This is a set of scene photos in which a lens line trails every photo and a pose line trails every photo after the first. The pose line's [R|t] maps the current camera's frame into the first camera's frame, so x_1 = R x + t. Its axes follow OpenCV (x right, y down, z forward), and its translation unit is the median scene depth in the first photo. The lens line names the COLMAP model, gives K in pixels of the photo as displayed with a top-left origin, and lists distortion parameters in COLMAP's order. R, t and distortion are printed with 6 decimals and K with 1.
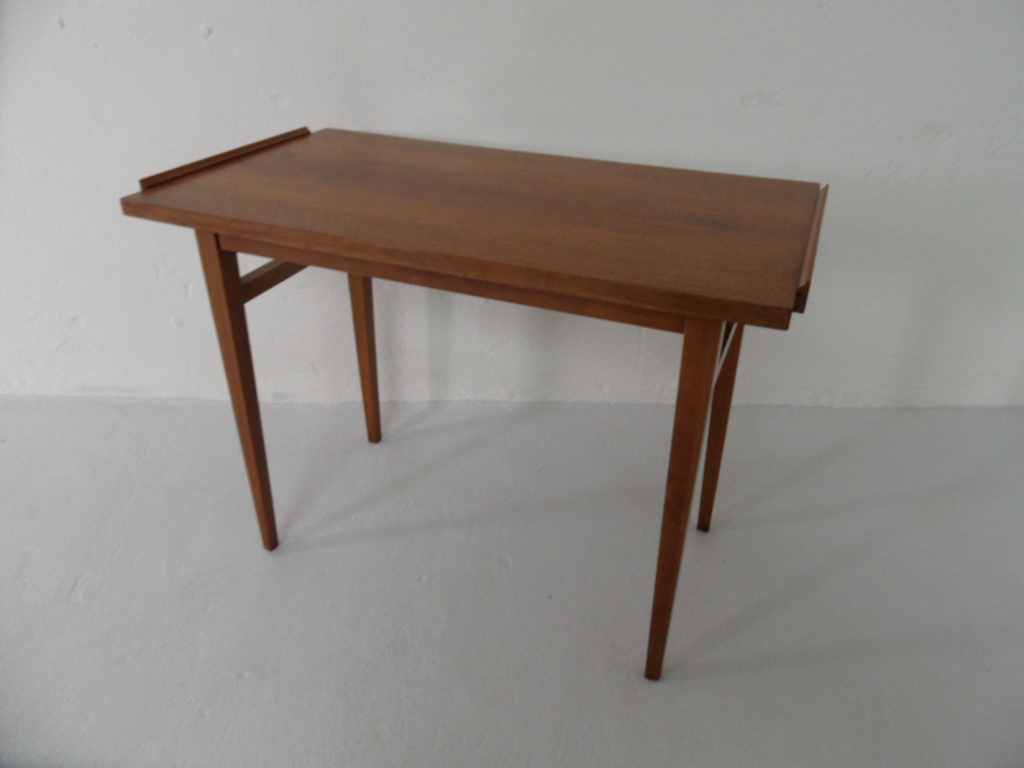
lens RADIAL K [[763.0, 0, 520.8], [0, 763.0, 377.3], [0, 0, 1]] dist [-0.041585, 0.036356]
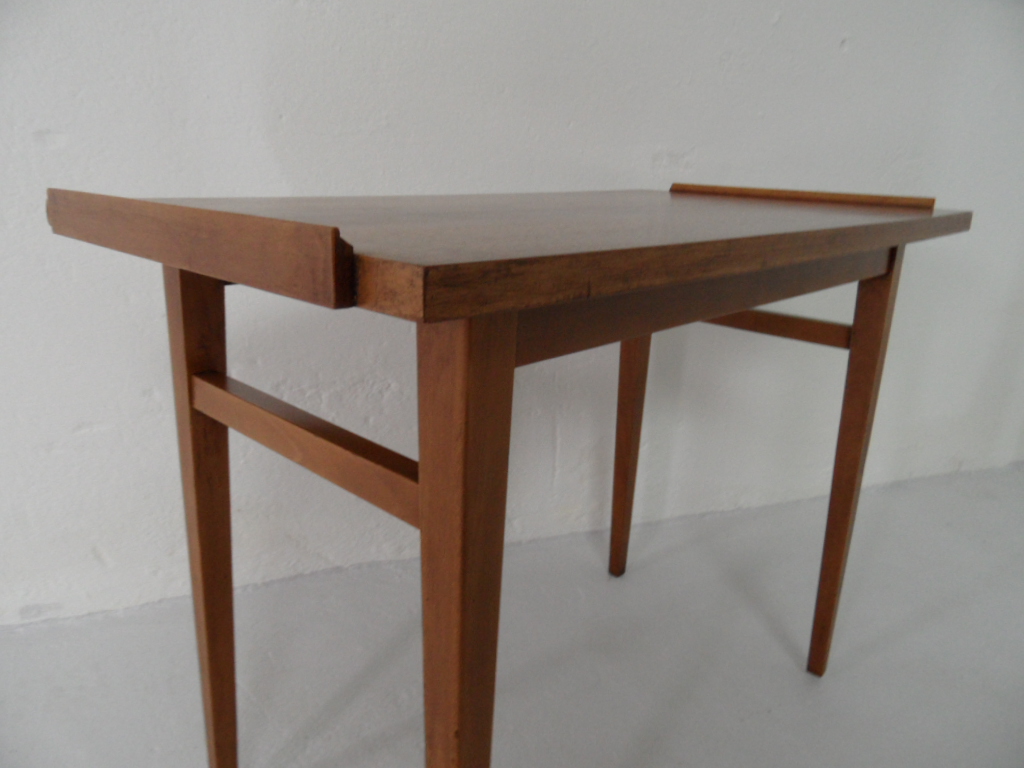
lens RADIAL K [[763.0, 0, 514.1], [0, 763.0, 378.7], [0, 0, 1]] dist [-0.041585, 0.036356]
pose [[0.922950, -0.075526, 0.377437, -0.219058], [0.157521, 0.968804, -0.191328, 0.025902], [-0.351212, 0.236040, 0.906055, 0.327590]]
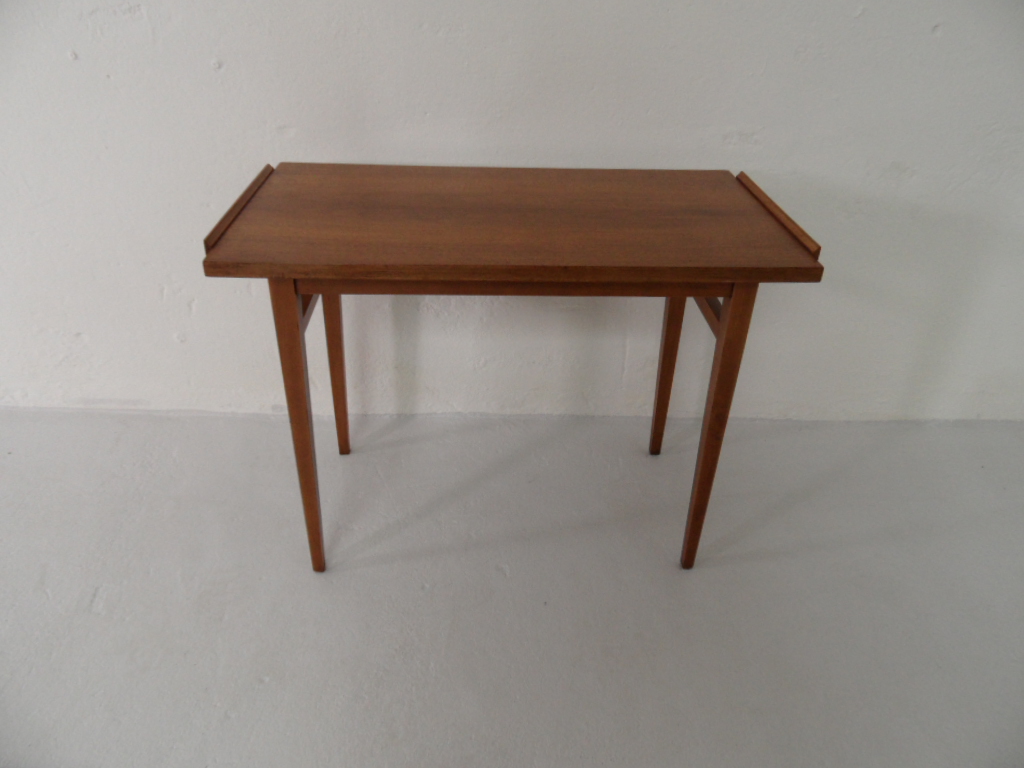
lens RADIAL K [[763.0, 0, 514.6], [0, 763.0, 380.1], [0, 0, 1]] dist [-0.041585, 0.036356]
pose [[0.999167, 0.004117, 0.040591, -0.046621], [-0.004832, 0.999834, 0.017542, -0.043321], [-0.040512, -0.017723, 0.999022, -0.066134]]
